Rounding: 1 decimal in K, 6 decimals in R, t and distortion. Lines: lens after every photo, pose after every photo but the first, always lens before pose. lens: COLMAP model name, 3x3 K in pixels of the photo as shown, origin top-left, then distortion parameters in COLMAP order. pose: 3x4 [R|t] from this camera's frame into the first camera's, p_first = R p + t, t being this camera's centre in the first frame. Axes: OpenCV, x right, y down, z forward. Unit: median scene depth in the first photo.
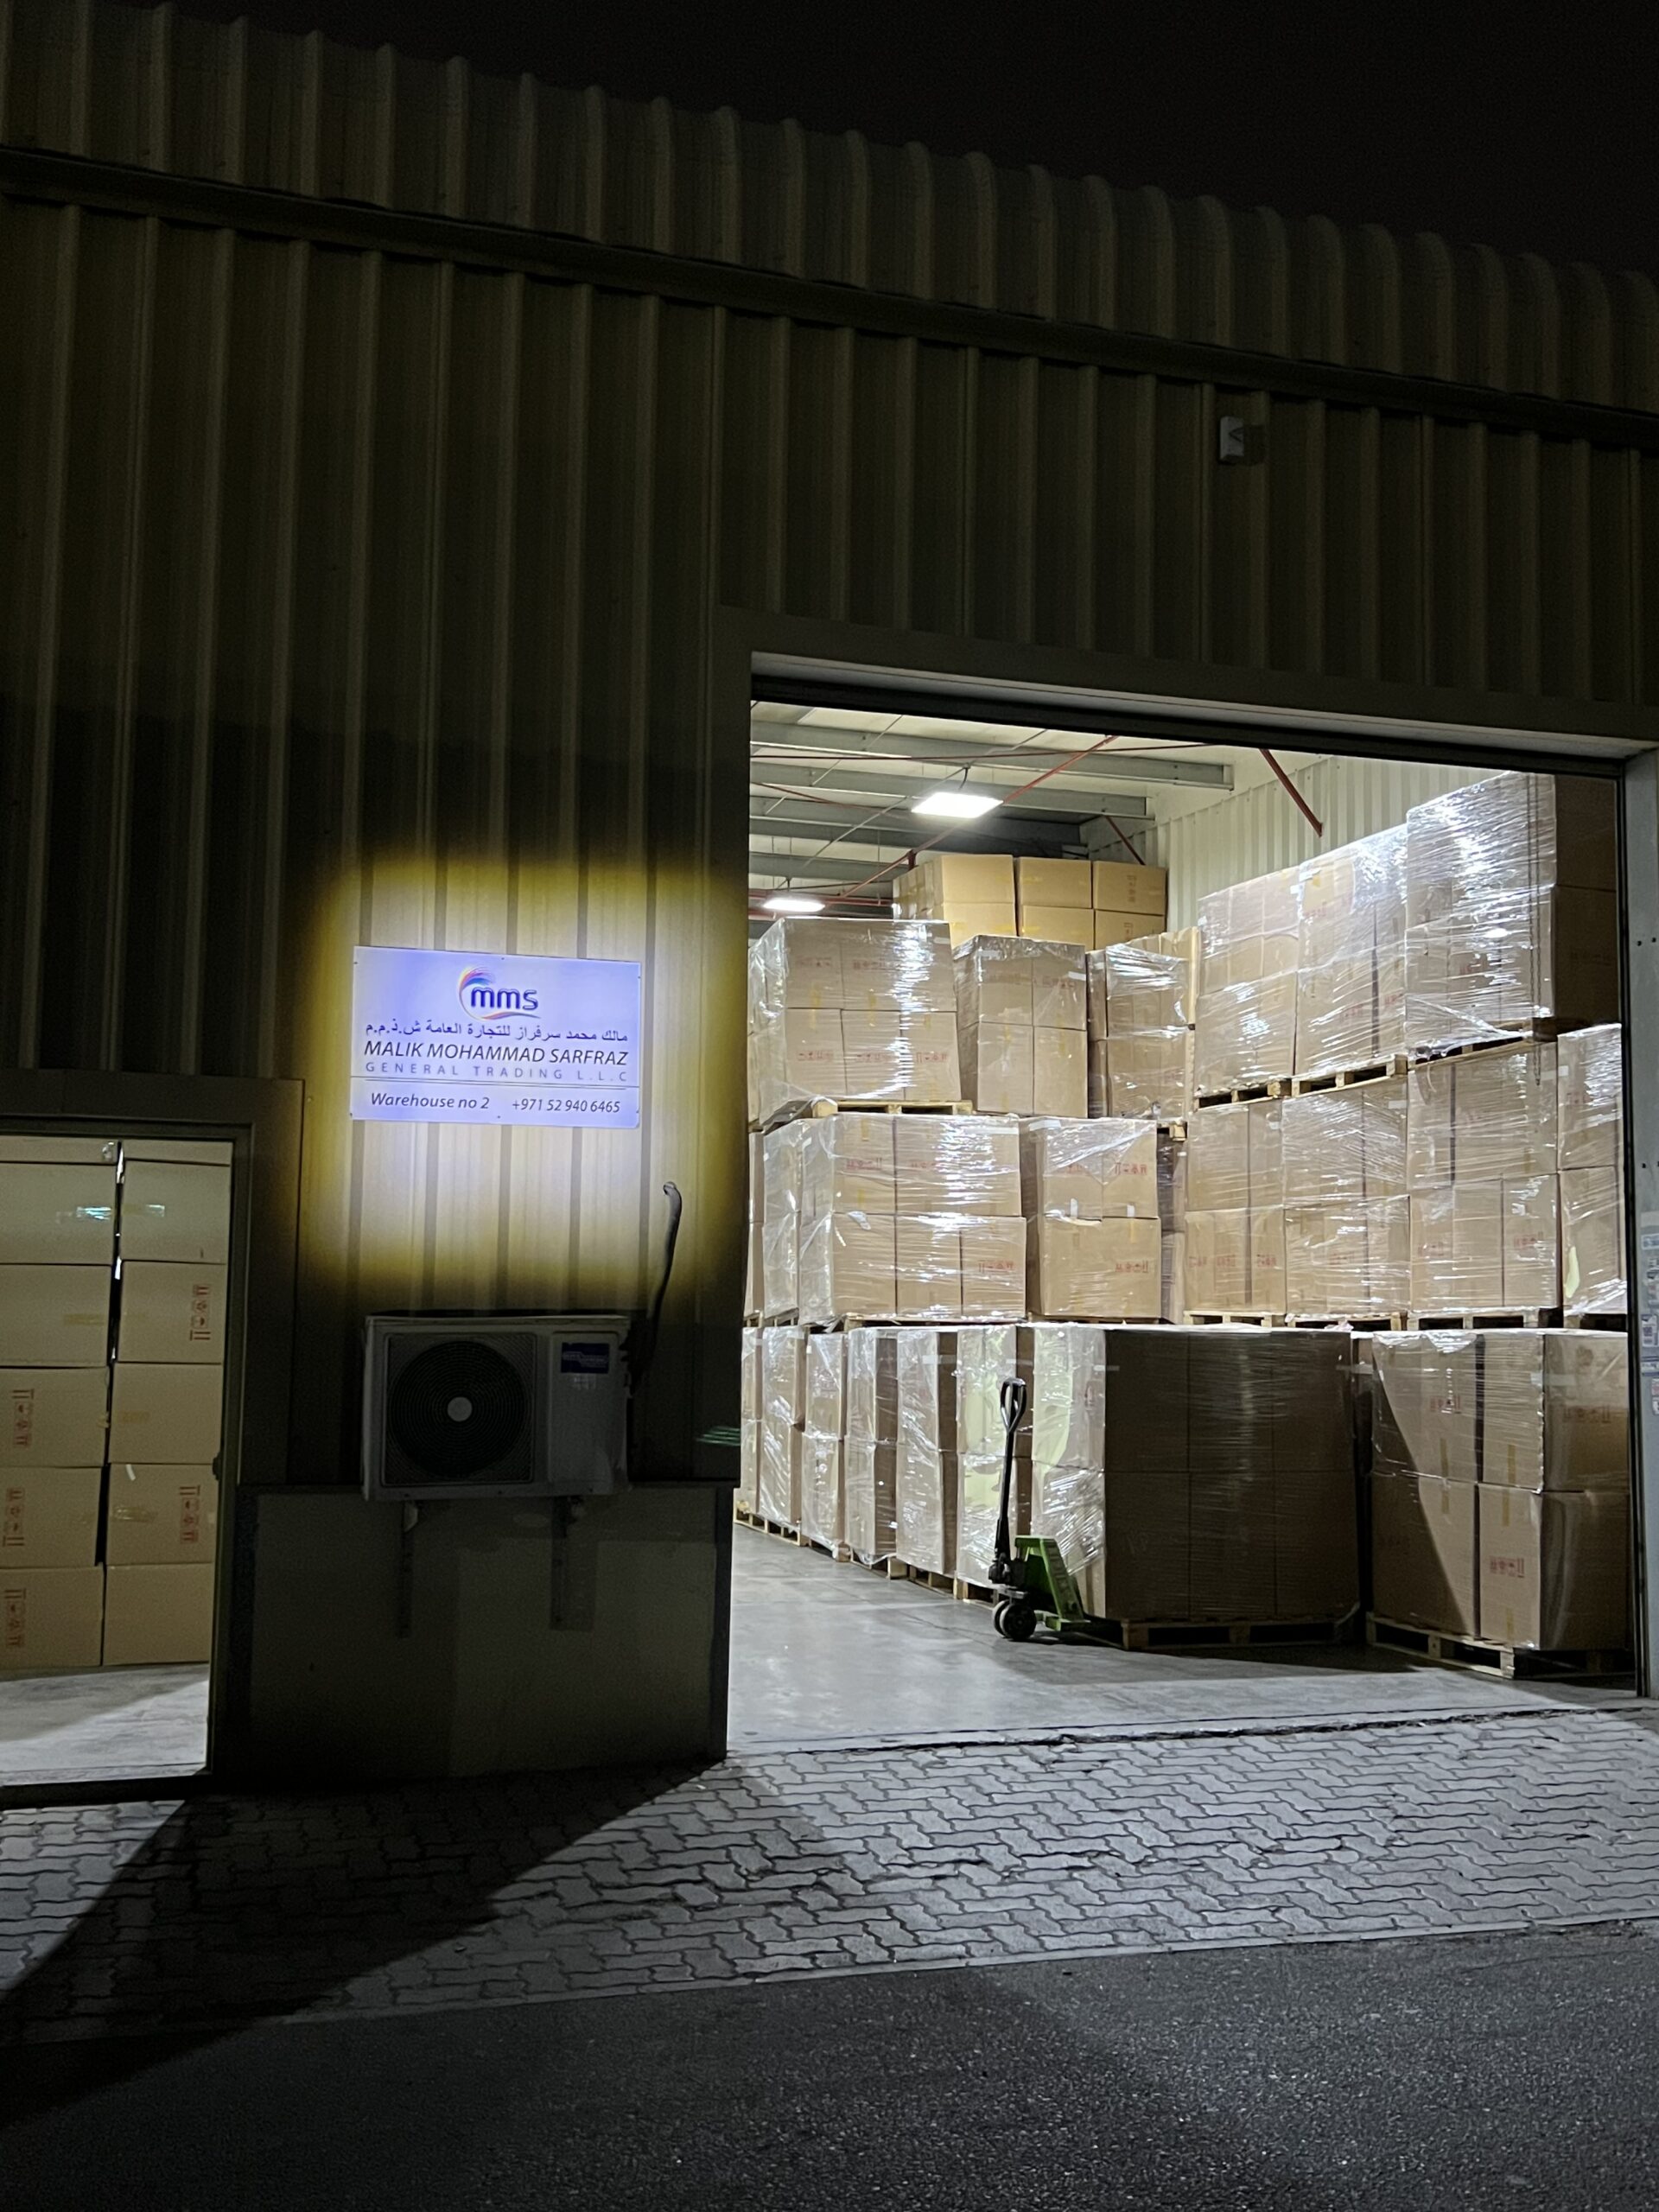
lens RADIAL K [[2227.1, 0, 838.0], [0, 2227.1, 1098.5], [0, 0, 1]] dist [0.014541, 0.000000]
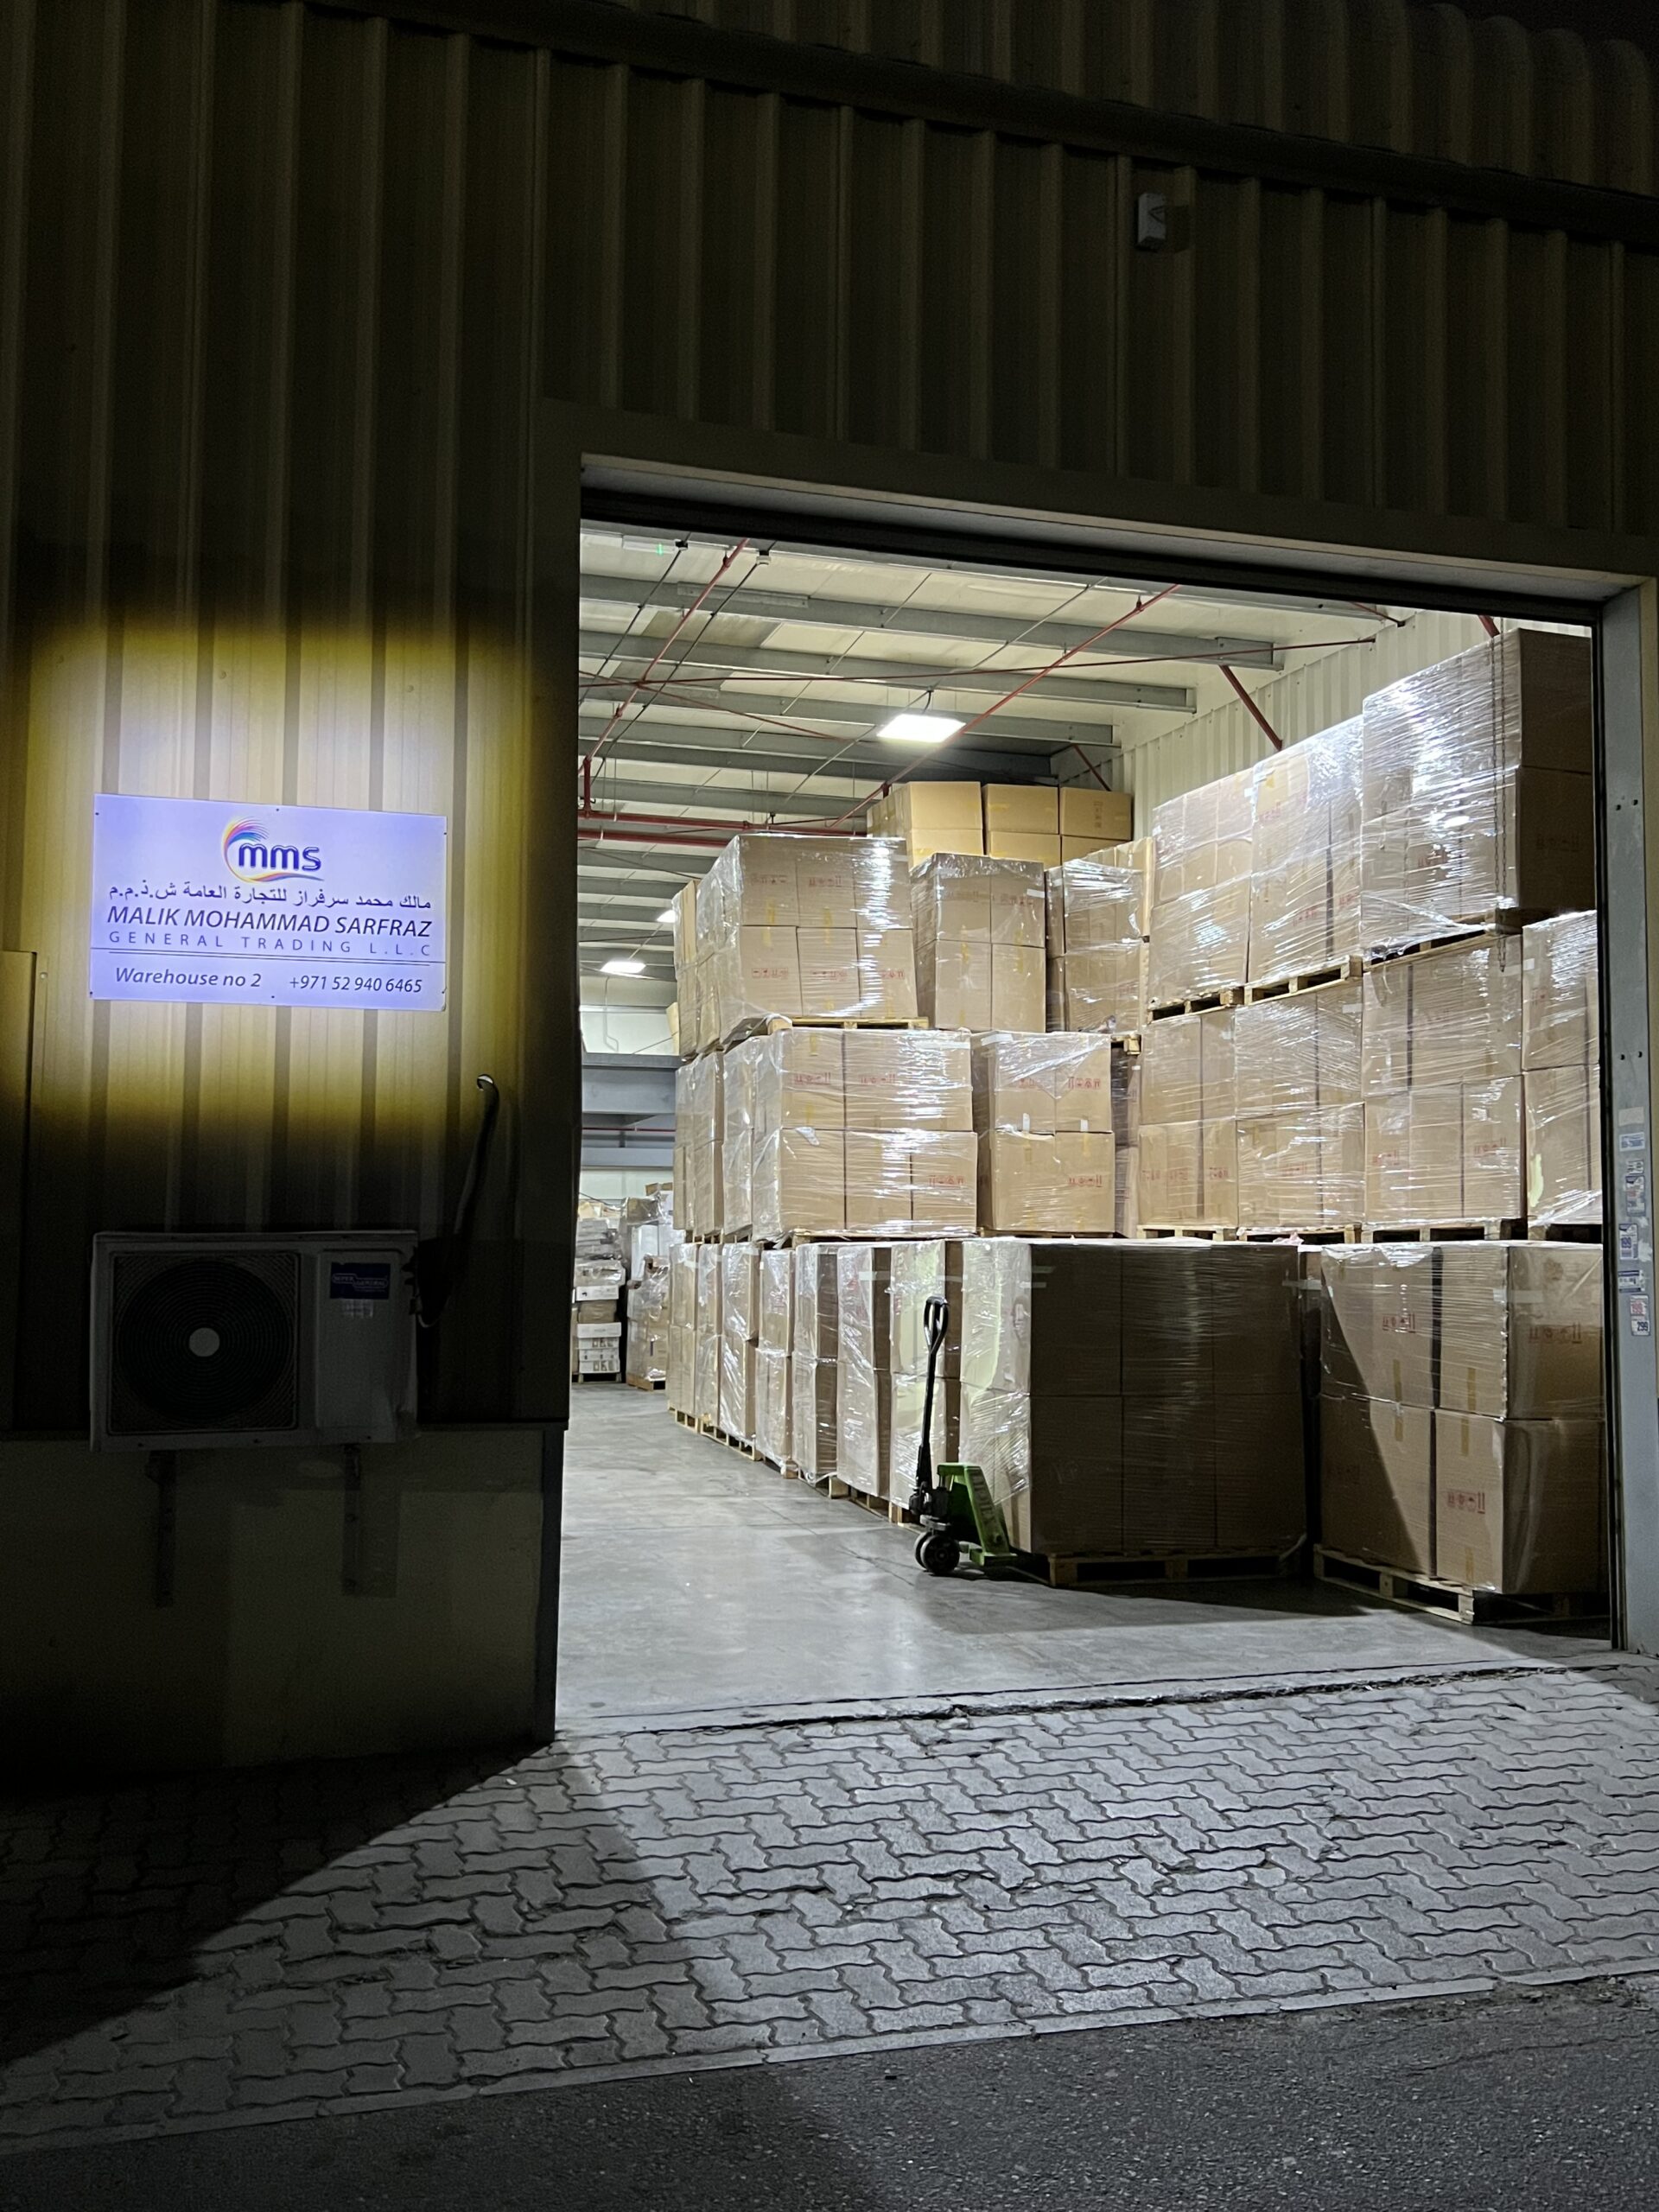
lens RADIAL K [[1947.3, 0, 826.7], [0, 1947.3, 1109.0], [0, 0, 1]] dist [-0.000225, 0.011291]
pose [[0.999666, -0.006395, -0.025051, 0.061432], [0.007215, 0.999436, 0.032802, 0.022503], [0.024827, -0.032972, 0.999148, 0.209925]]
